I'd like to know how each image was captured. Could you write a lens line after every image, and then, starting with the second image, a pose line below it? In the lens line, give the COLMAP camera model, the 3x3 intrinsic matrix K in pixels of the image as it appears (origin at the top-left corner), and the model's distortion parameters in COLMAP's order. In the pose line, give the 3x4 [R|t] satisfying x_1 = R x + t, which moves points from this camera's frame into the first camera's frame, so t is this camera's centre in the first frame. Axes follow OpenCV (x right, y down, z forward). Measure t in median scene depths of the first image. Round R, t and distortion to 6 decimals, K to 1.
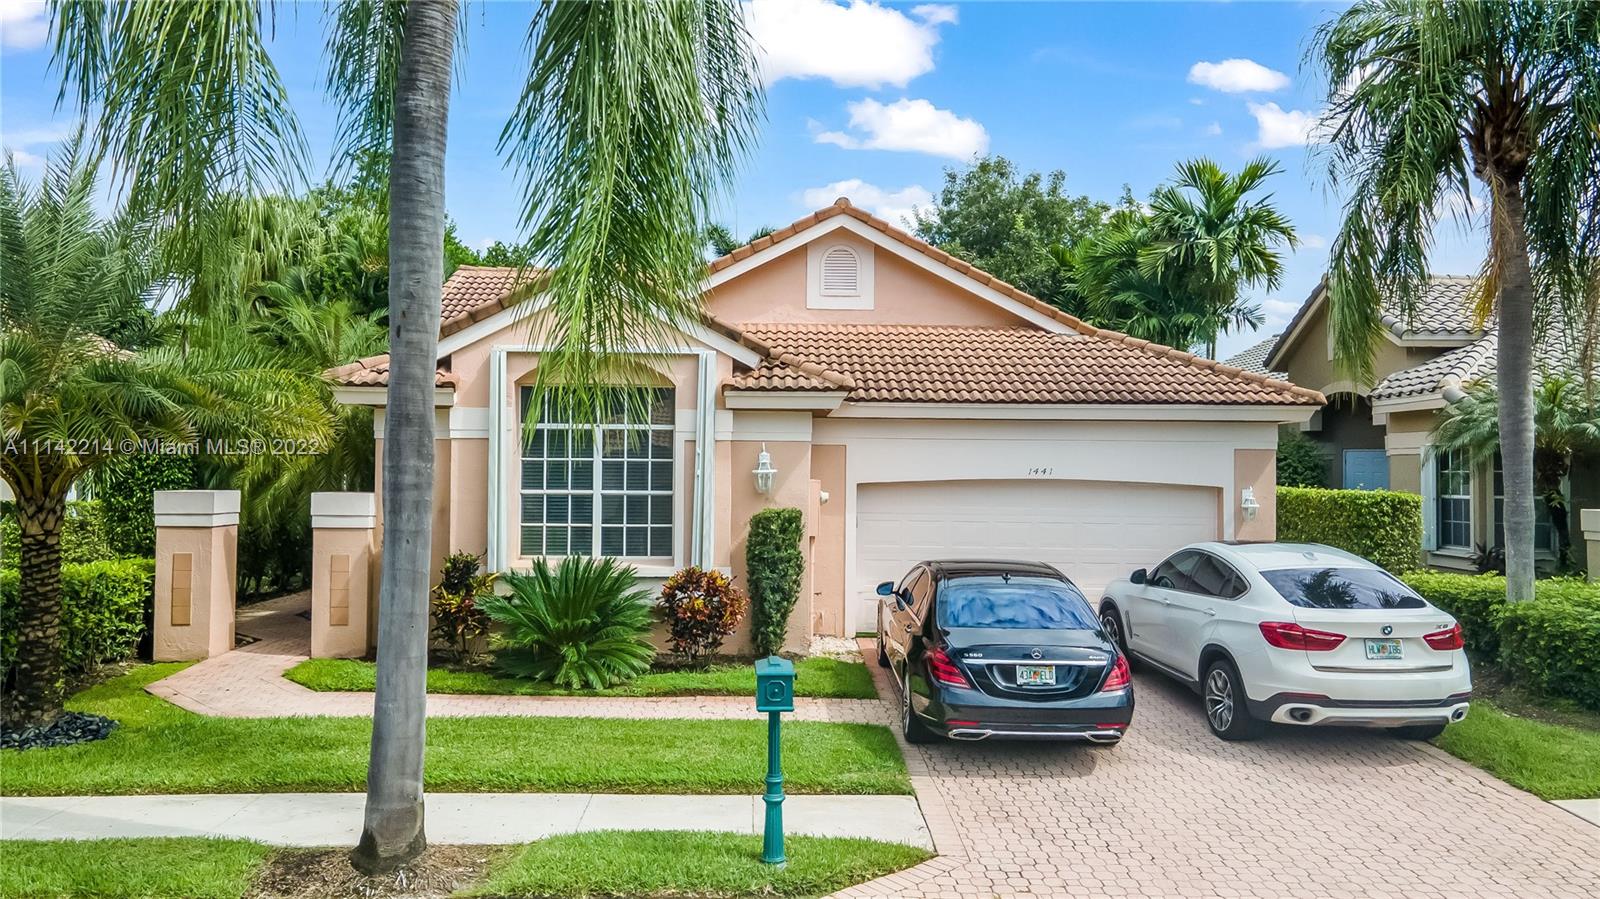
lens RADIAL K [[1130.4, 0, 800.0], [0, 1130.4, 449.5], [0, 0, 1]] dist [0.000952, 0.000662]
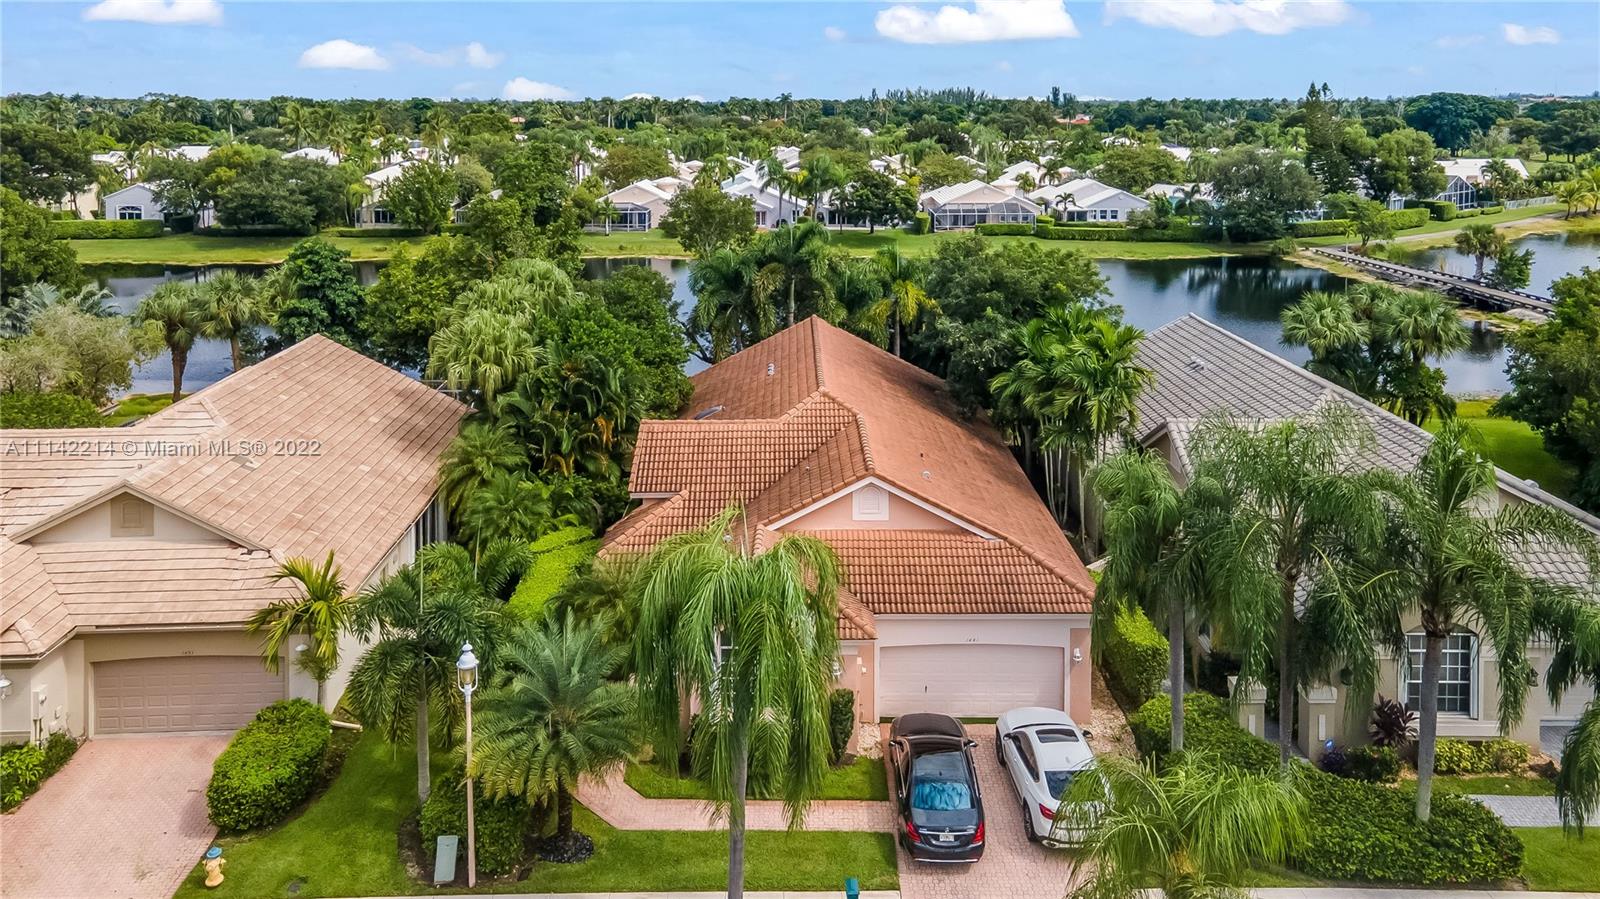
lens RADIAL K [[1147.7, 0, 803.9], [0, 1147.7, 402.4], [0, 0, 1]] dist [0.013200, 0.001863]
pose [[0.999914, -0.007322, -0.010841, -0.057405], [0.009988, 0.962499, 0.271103, -0.928633], [0.008449, -0.271188, 0.962489, -0.819814]]
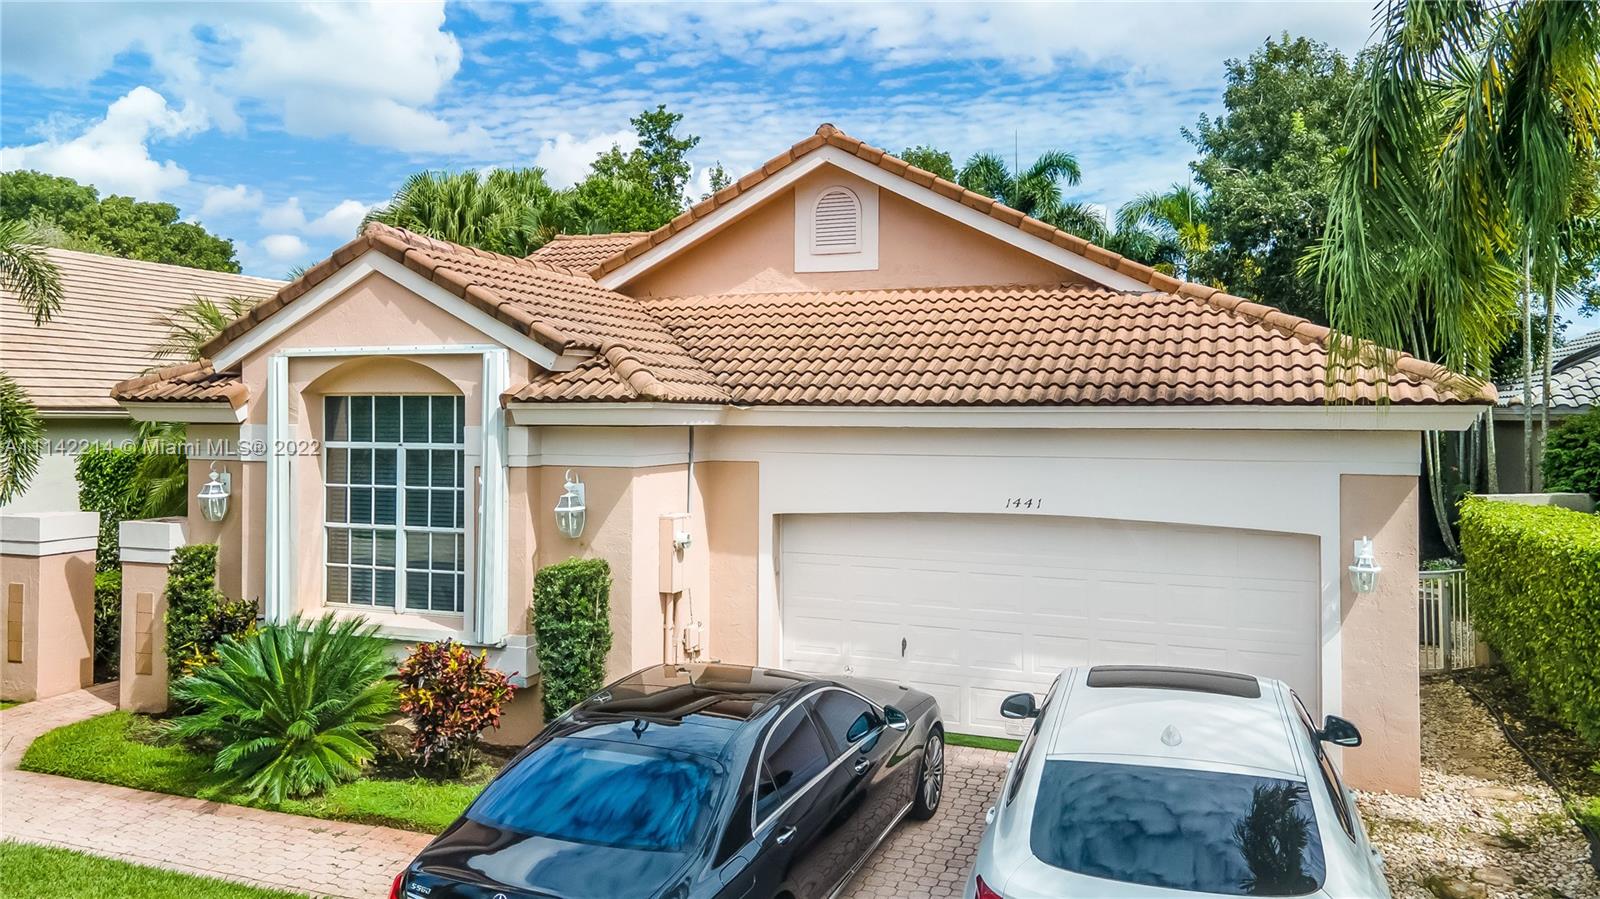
lens RADIAL K [[1147.7, 0, 803.9], [0, 1147.7, 402.4], [0, 0, 1]] dist [0.013200, 0.001863]
pose [[0.927735, -0.008089, -0.373151, 0.348103], [0.012454, 0.999879, 0.009288, -0.049237], [0.373031, -0.013264, 0.927724, 0.312562]]
